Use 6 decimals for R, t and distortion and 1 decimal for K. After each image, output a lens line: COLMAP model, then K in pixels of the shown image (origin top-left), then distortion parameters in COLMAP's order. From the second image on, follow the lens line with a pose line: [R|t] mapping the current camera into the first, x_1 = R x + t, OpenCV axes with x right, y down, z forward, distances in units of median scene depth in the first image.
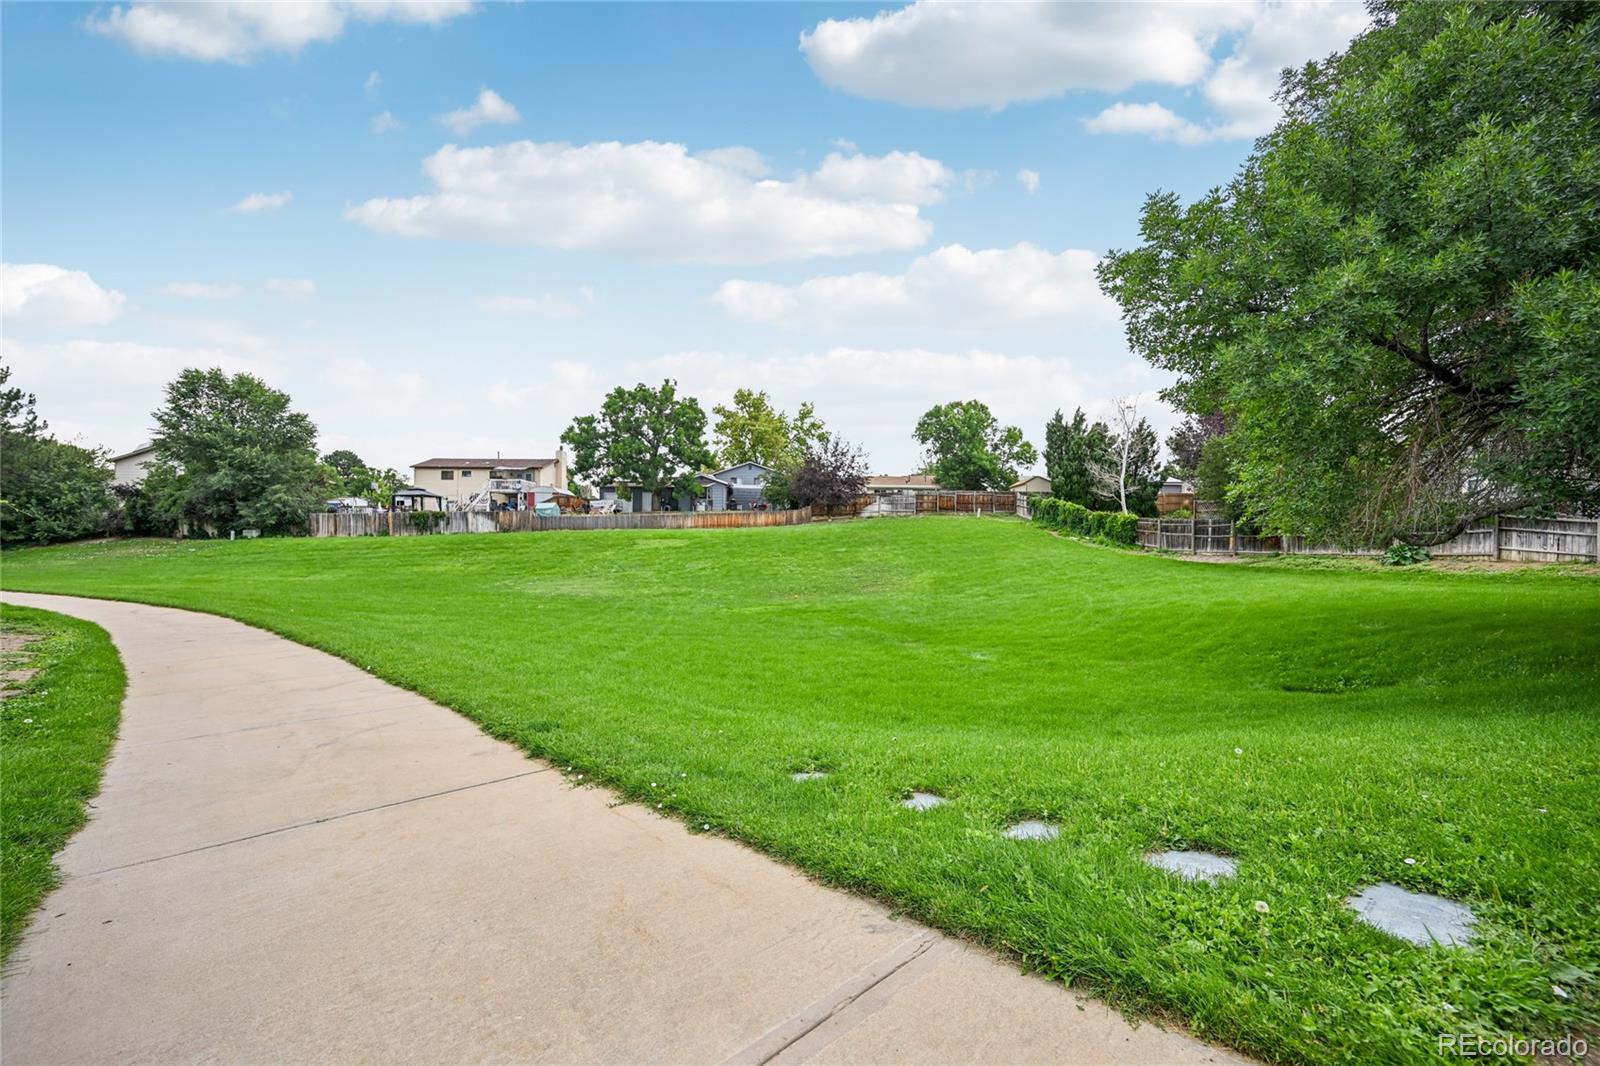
lens RADIAL K [[627.2, 0, 805.3], [0, 627.2, 536.4], [0, 0, 1]] dist [-0.000856, -0.000209]
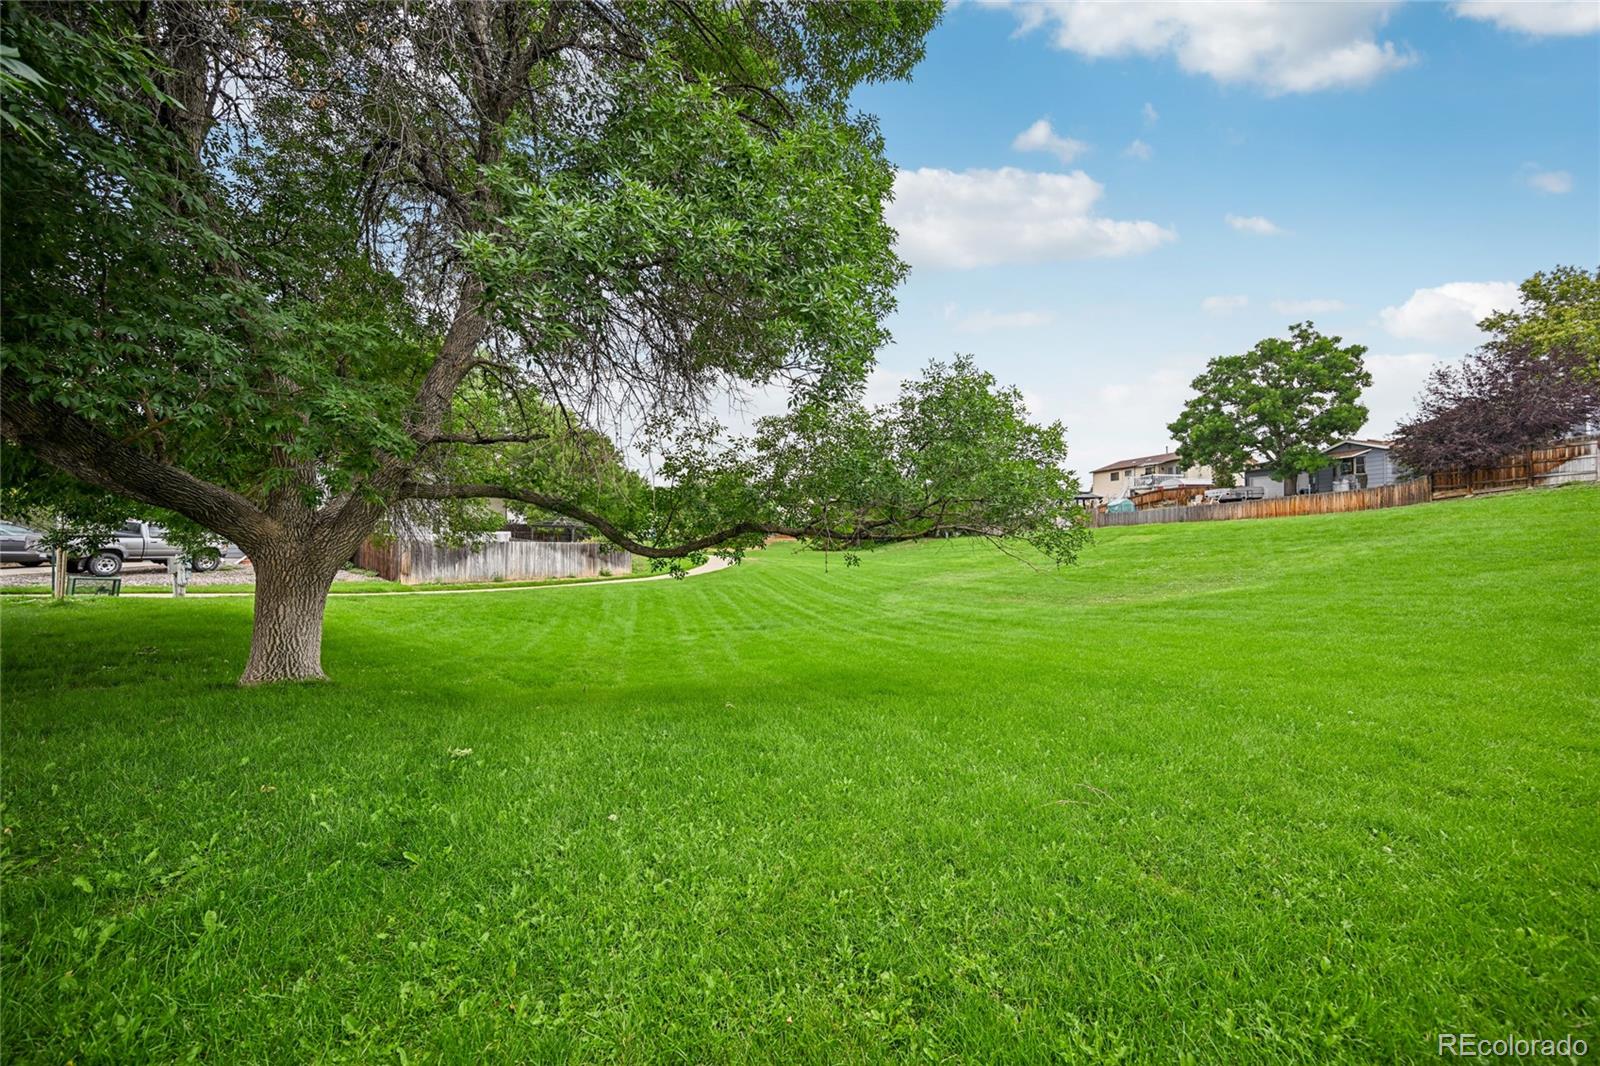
lens RADIAL K [[627.2, 0, 805.3], [0, 627.2, 536.4], [0, 0, 1]] dist [-0.000856, -0.000209]
pose [[0.265593, -0.012128, -0.964009, 0.432411], [0.020830, 0.999760, -0.006839, 0.002871], [0.963860, -0.018264, 0.265782, 0.254701]]
